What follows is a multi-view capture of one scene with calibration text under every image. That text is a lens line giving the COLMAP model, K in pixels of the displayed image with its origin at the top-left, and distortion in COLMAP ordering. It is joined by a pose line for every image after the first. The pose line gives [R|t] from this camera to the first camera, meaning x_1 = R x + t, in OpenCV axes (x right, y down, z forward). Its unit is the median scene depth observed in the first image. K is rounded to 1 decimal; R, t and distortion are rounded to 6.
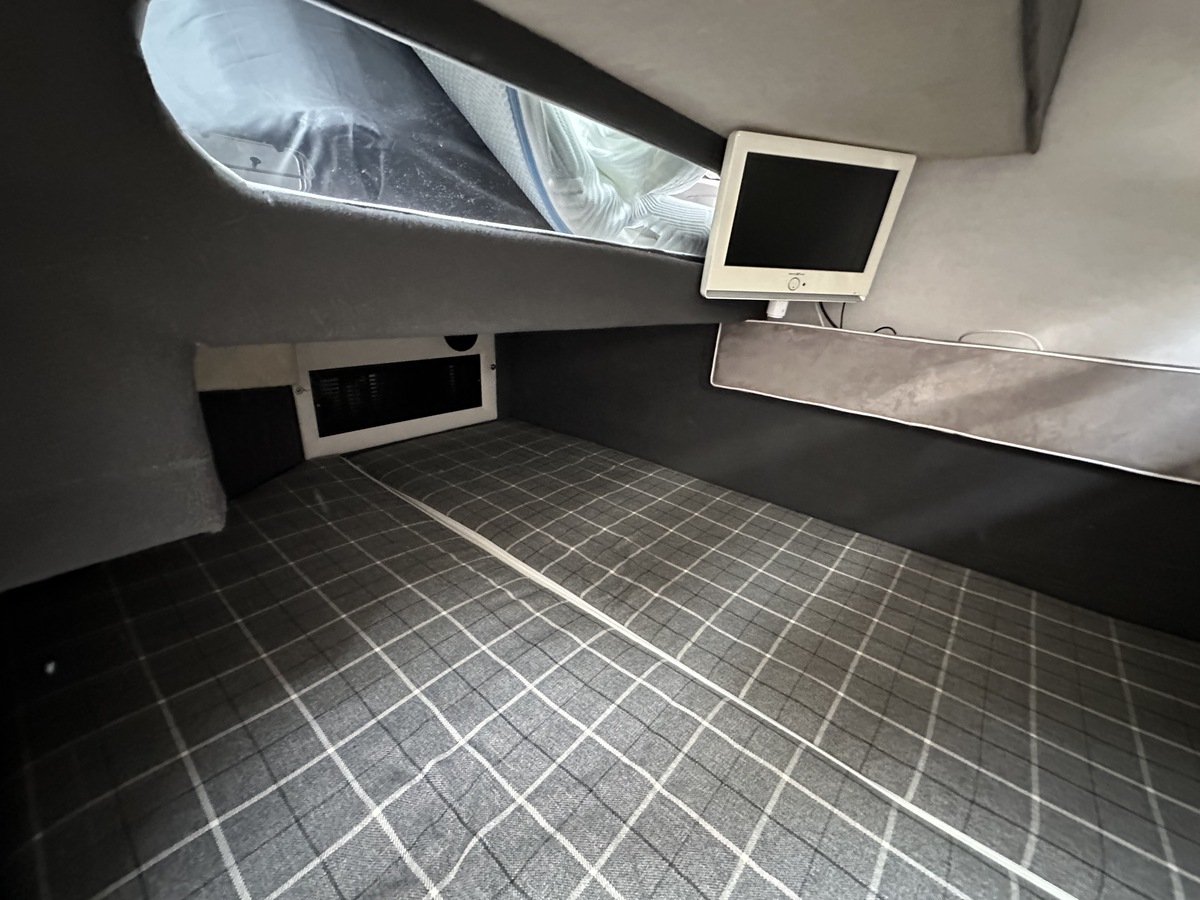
lens RADIAL K [[477.6, 0, 600.8], [0, 477.6, 451.8], [0, 0, 1]] dist [-0.006936, 0.000963]
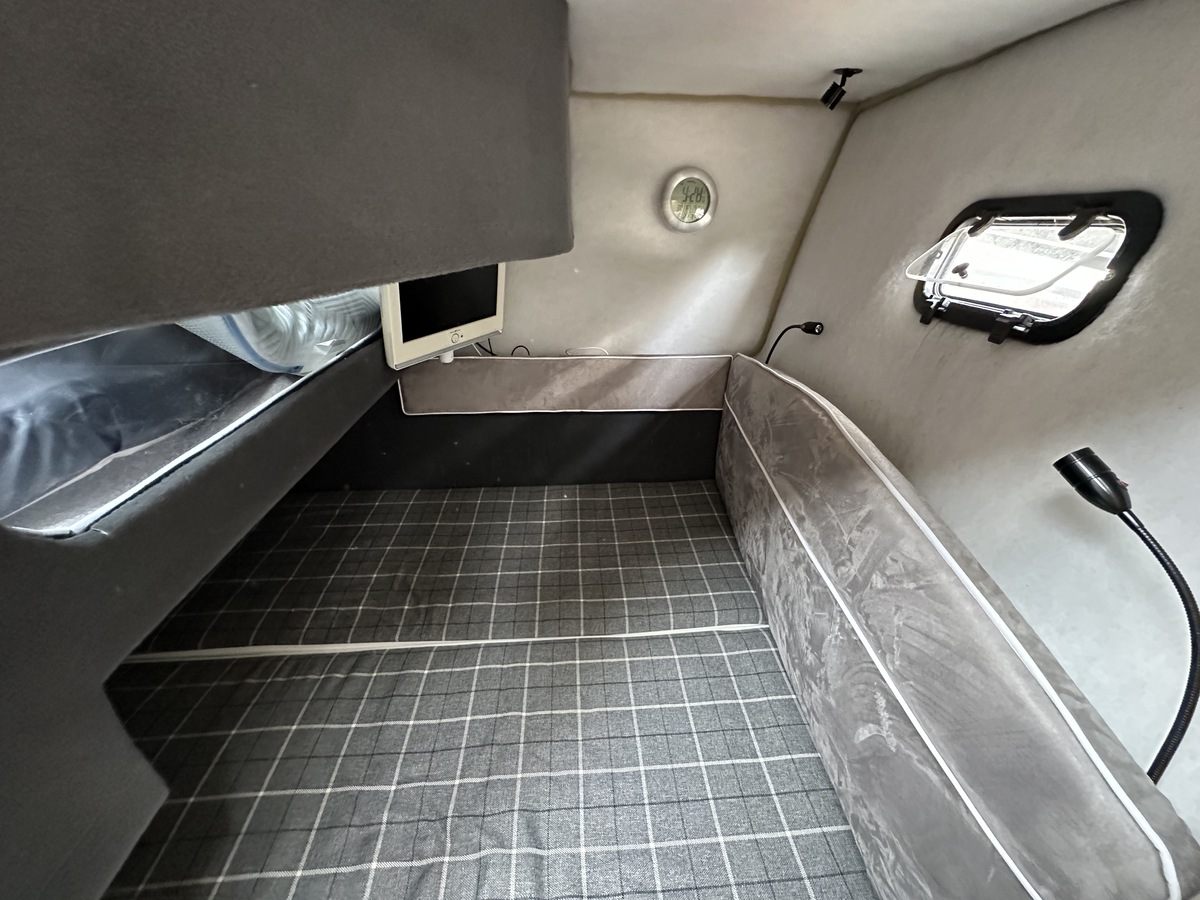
lens RADIAL K [[477.6, 0, 601.5], [0, 477.6, 449.6], [0, 0, 1]] dist [-0.006936, 0.000963]
pose [[0.714800, -0.364619, 0.596752, -0.258428], [0.268077, 0.931000, 0.247739, -0.380405], [-0.645907, -0.017108, 0.763225, -0.333562]]
